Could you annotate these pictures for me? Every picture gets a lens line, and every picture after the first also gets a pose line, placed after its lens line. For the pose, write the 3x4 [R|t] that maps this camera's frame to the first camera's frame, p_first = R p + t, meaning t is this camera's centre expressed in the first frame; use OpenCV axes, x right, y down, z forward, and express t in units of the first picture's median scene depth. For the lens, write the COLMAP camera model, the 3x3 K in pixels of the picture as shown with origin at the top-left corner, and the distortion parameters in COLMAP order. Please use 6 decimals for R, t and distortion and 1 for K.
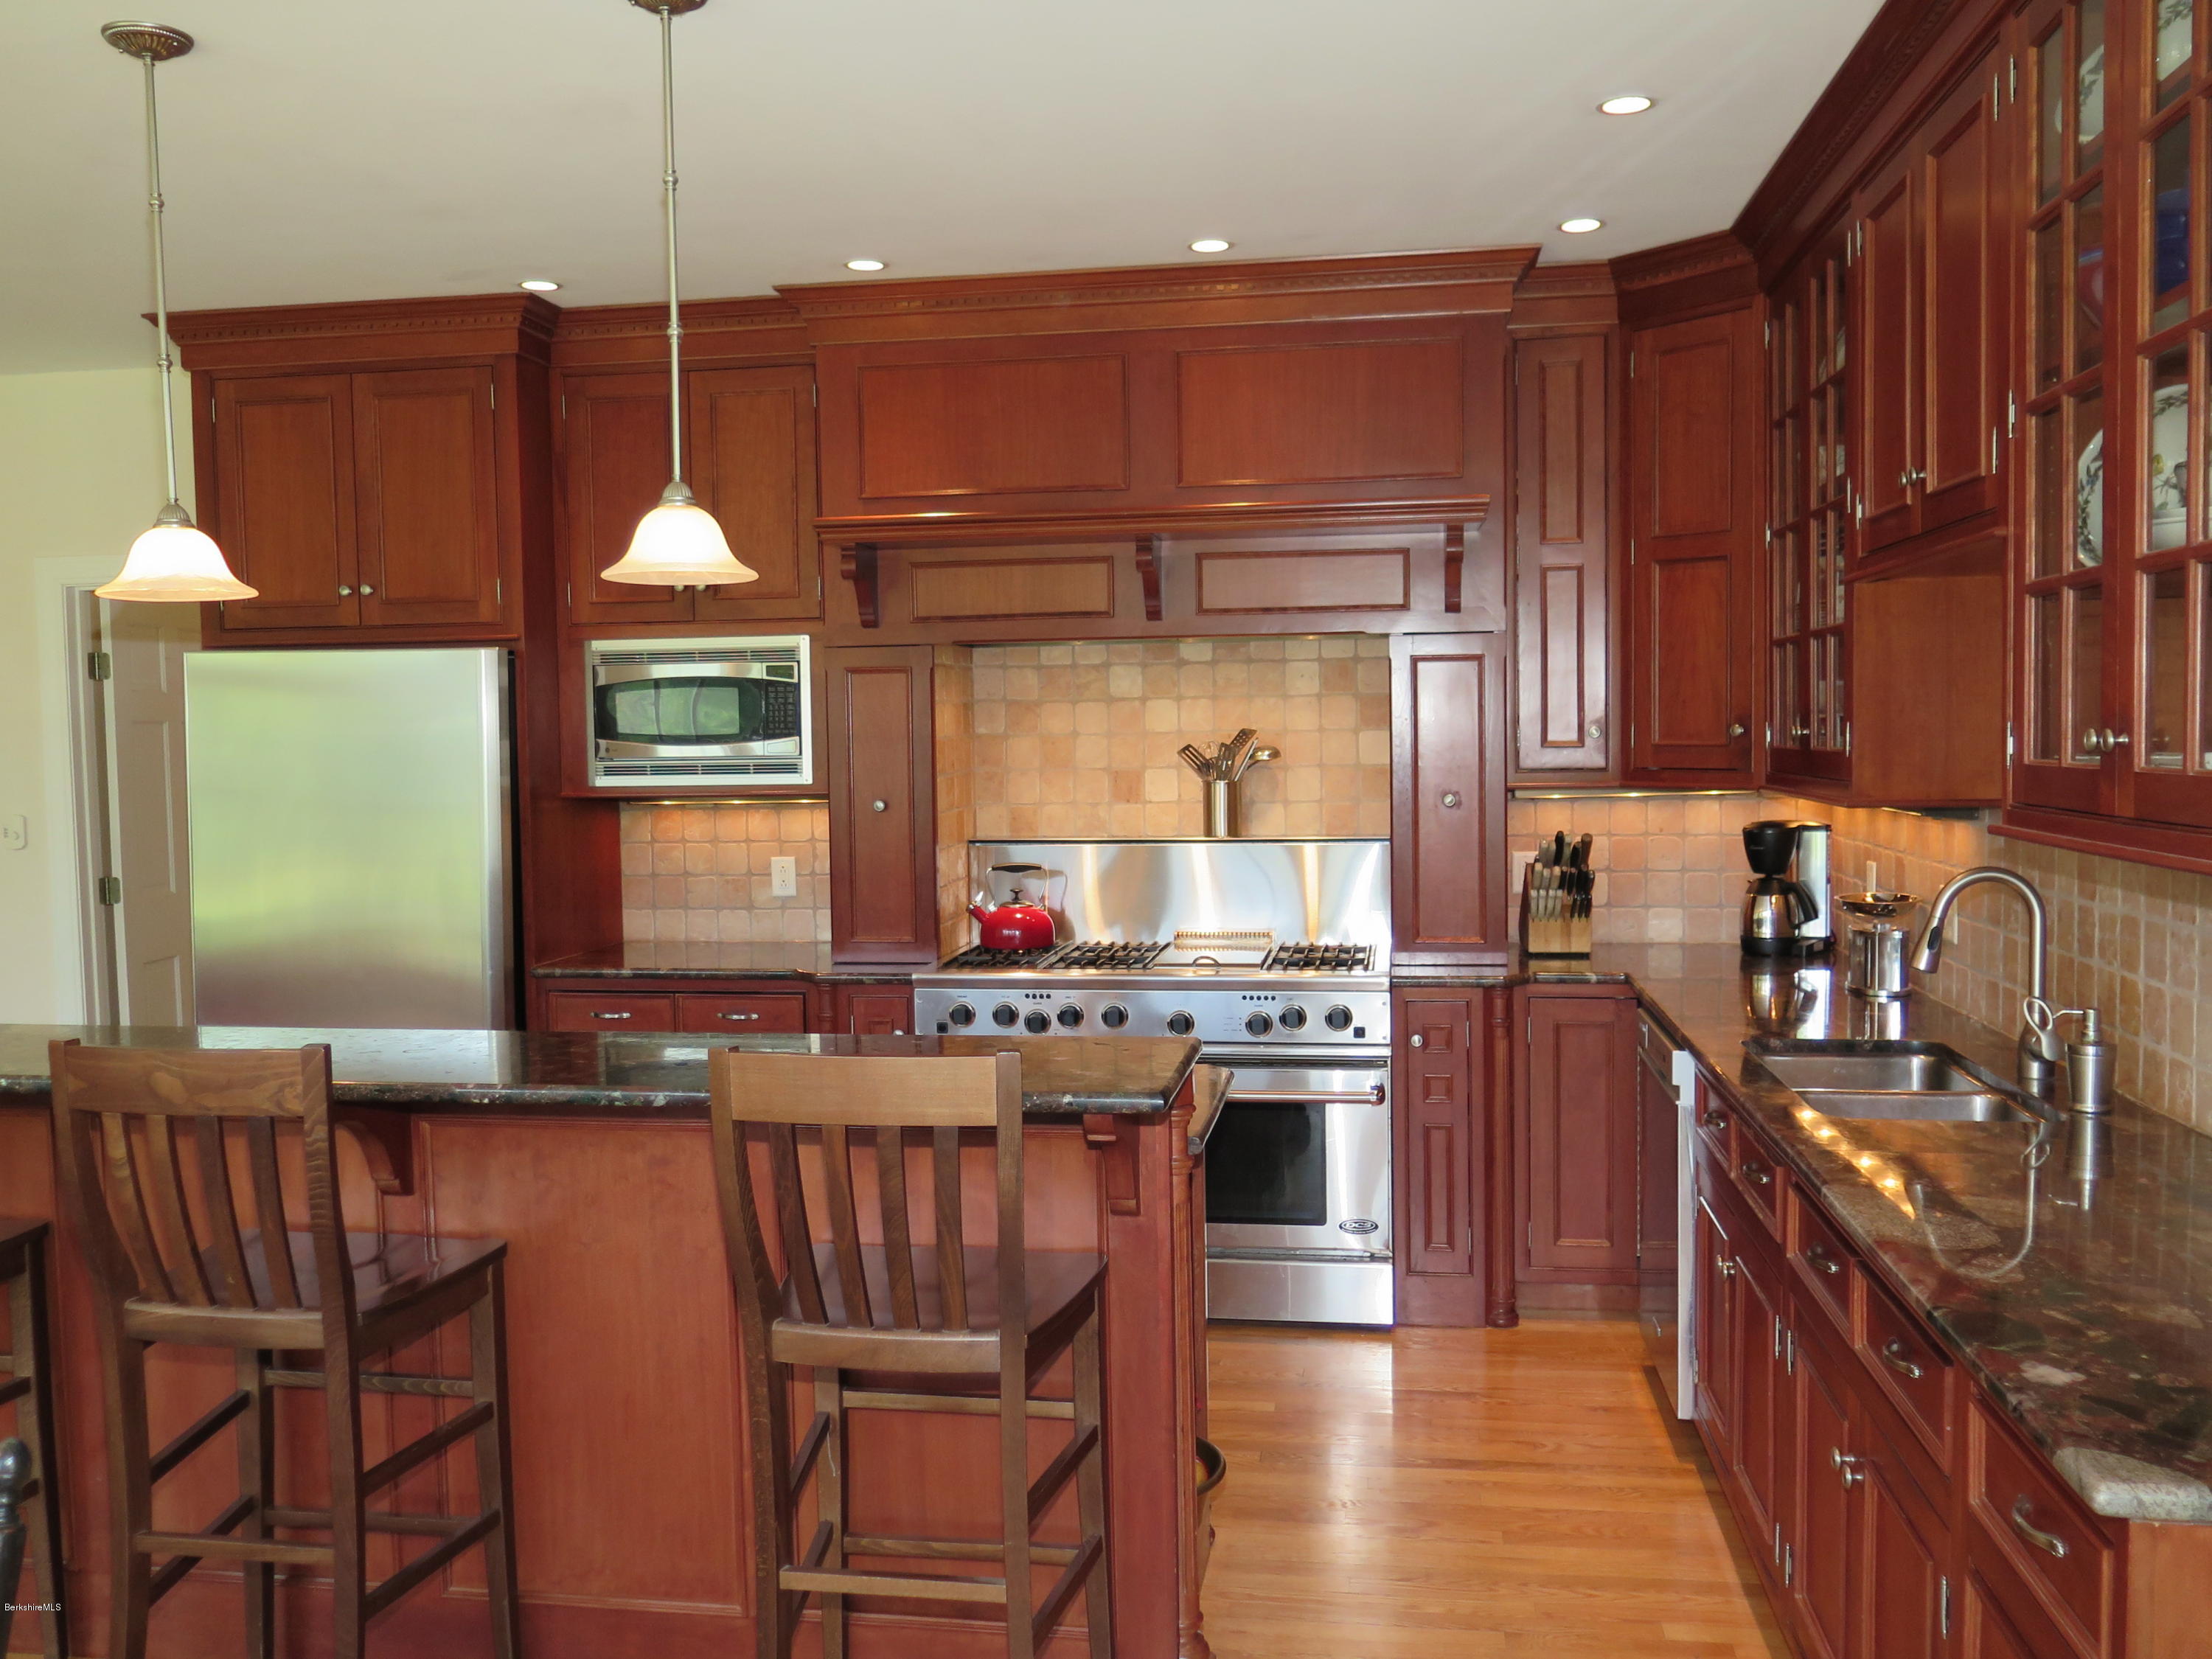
lens RADIAL K [[1862.0, 0, 1106.0], [0, 1862.0, 829.5], [0, 0, 1]] dist [-0.011913, -0.011807]
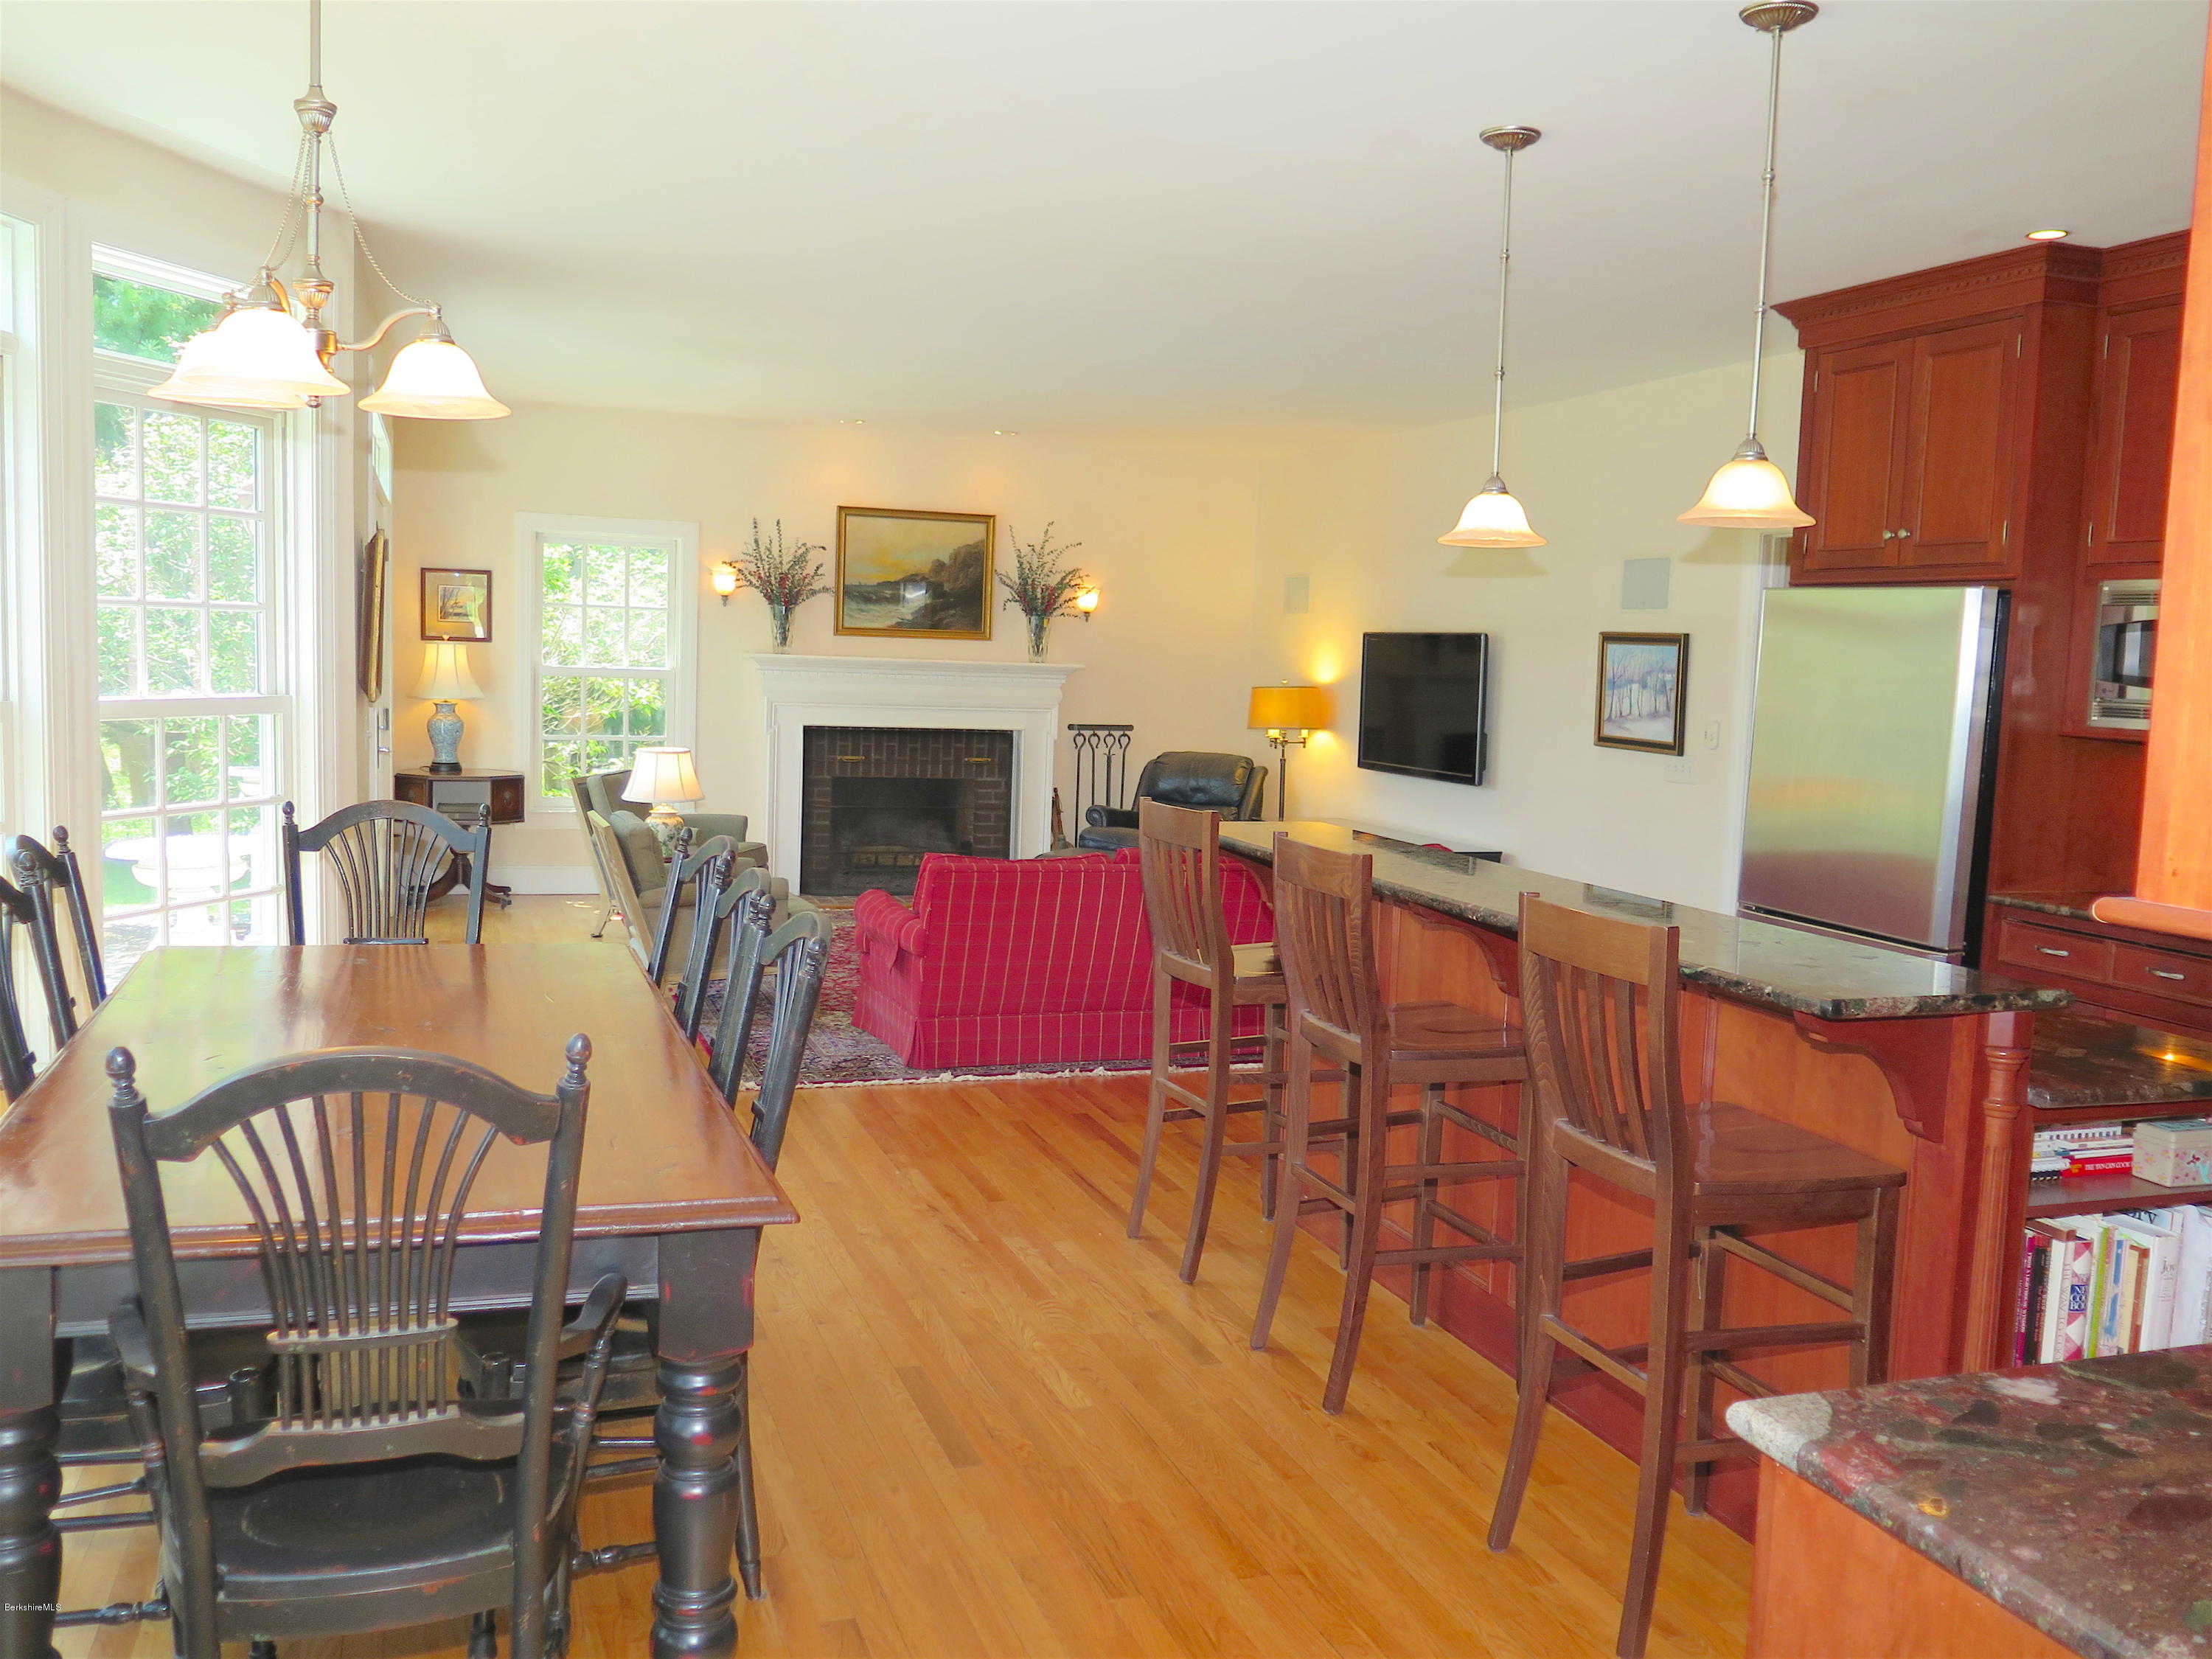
lens RADIAL K [[1862.0, 0, 1106.0], [0, 1862.0, 829.5], [0, 0, 1]] dist [-0.011913, -0.011807]
pose [[0.477003, 0.116432, -0.871155, 0.361773], [-0.090956, 0.992404, 0.082834, -0.002650], [0.874183, 0.039725, 0.483970, 0.058132]]
